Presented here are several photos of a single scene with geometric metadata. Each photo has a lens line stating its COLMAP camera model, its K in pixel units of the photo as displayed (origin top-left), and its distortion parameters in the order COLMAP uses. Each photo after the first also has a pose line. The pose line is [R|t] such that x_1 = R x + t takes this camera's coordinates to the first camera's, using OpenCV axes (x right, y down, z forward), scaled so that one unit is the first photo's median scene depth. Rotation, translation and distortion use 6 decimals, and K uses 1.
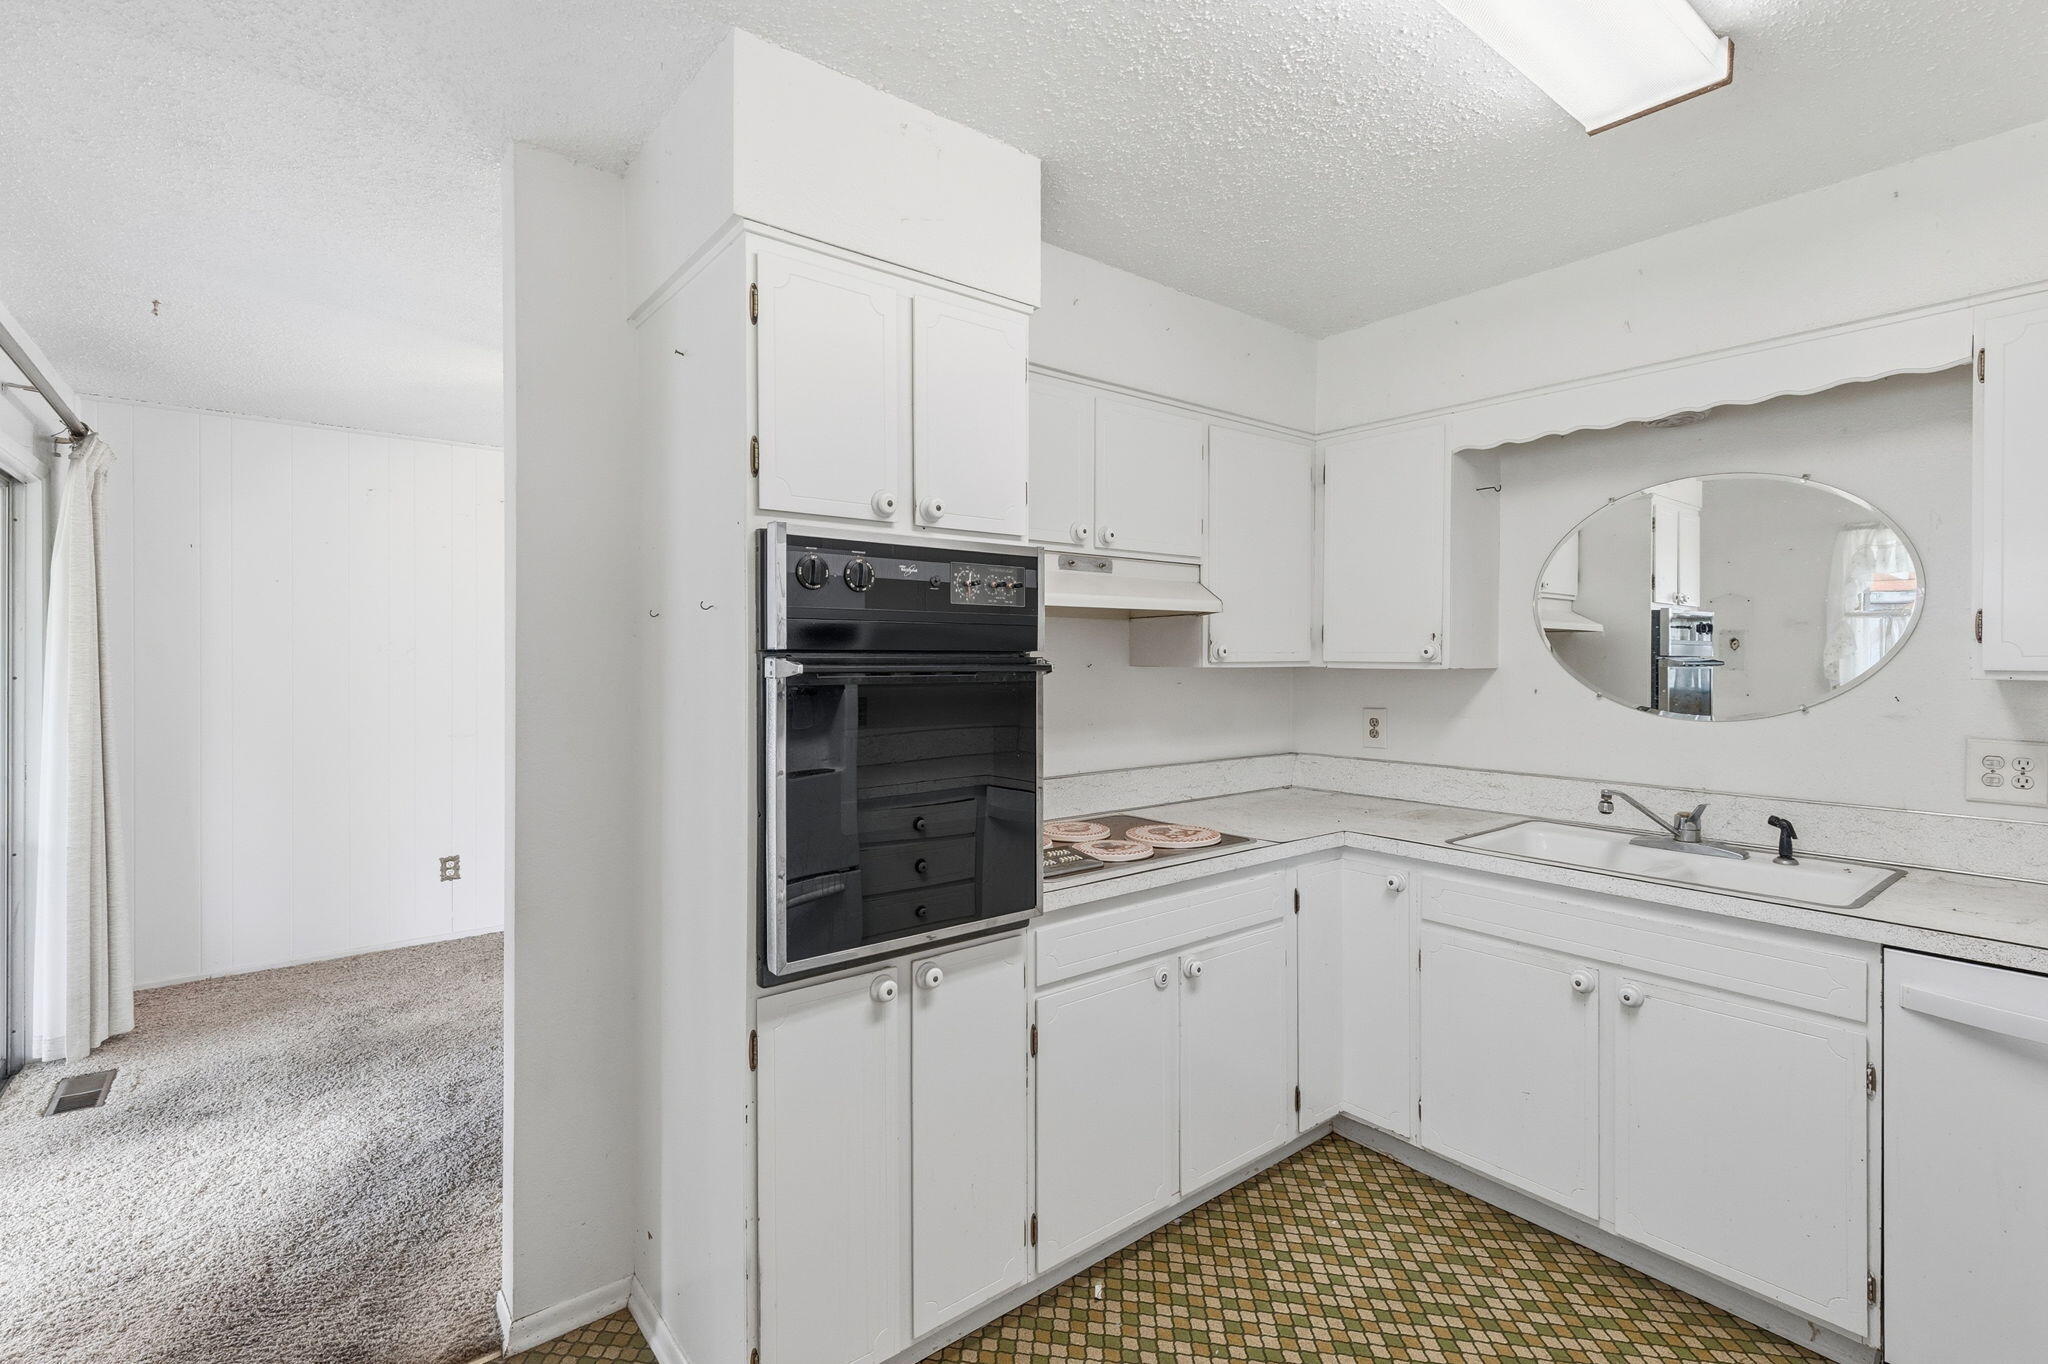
lens RADIAL K [[951.0, 0, 1020.7], [0, 951.0, 662.0], [0, 0, 1]] dist [0.006673, -0.000174]
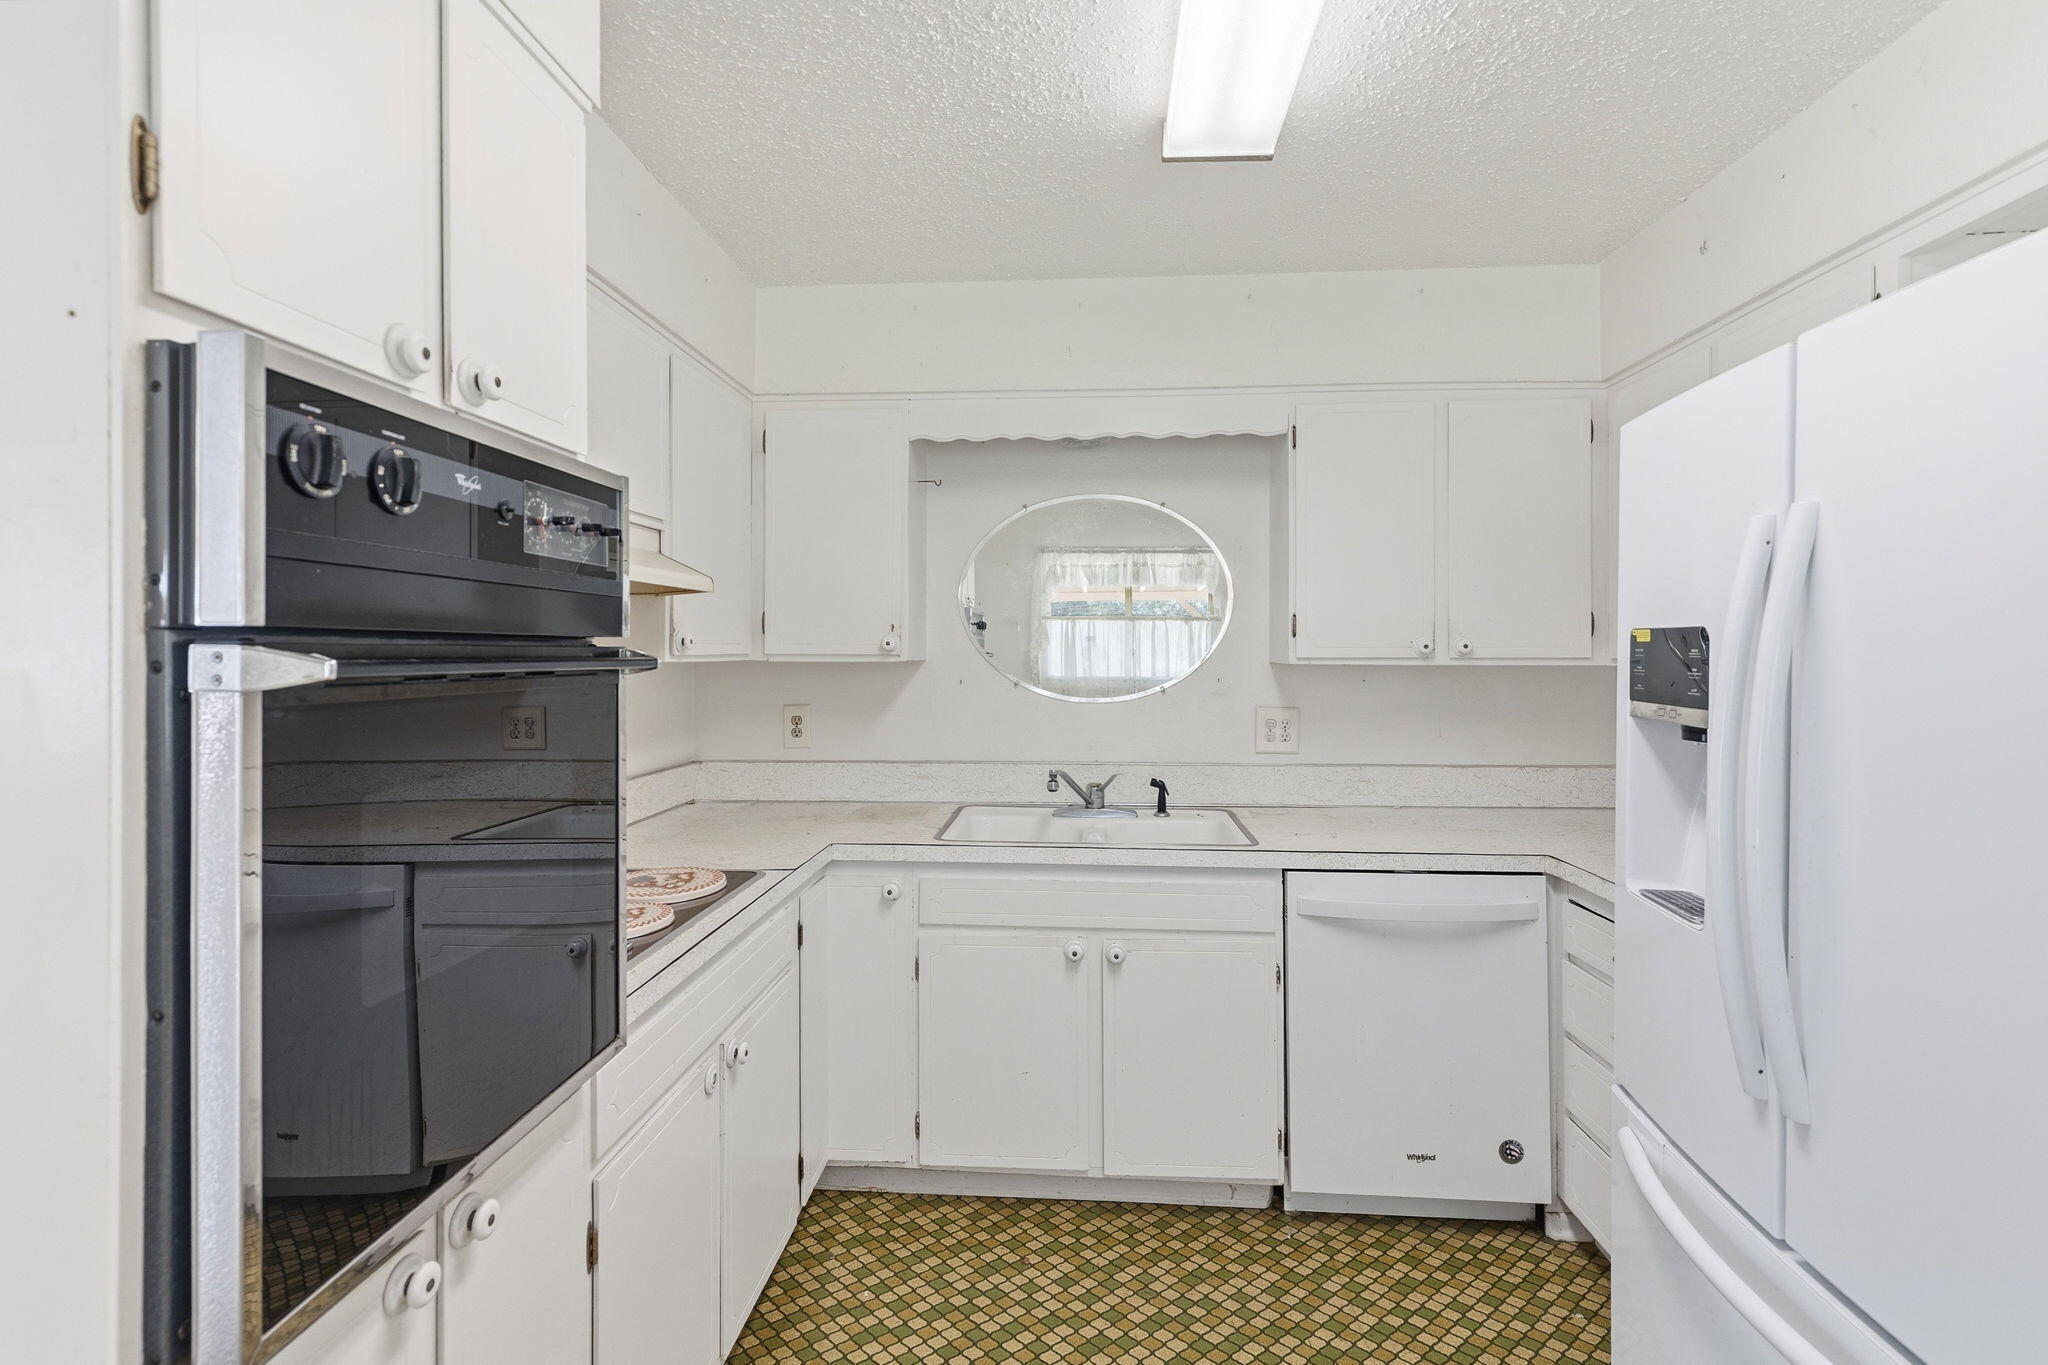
lens RADIAL K [[953.8, 0, 1027.1], [0, 953.8, 650.7], [0, 0, 1]] dist [0.027563, -0.027902]
pose [[0.671138, -0.001315, 0.741331, -0.230087], [0.006061, 0.999975, -0.003713, 0.001065], [-0.741307, 0.006985, 0.671130, 0.300985]]
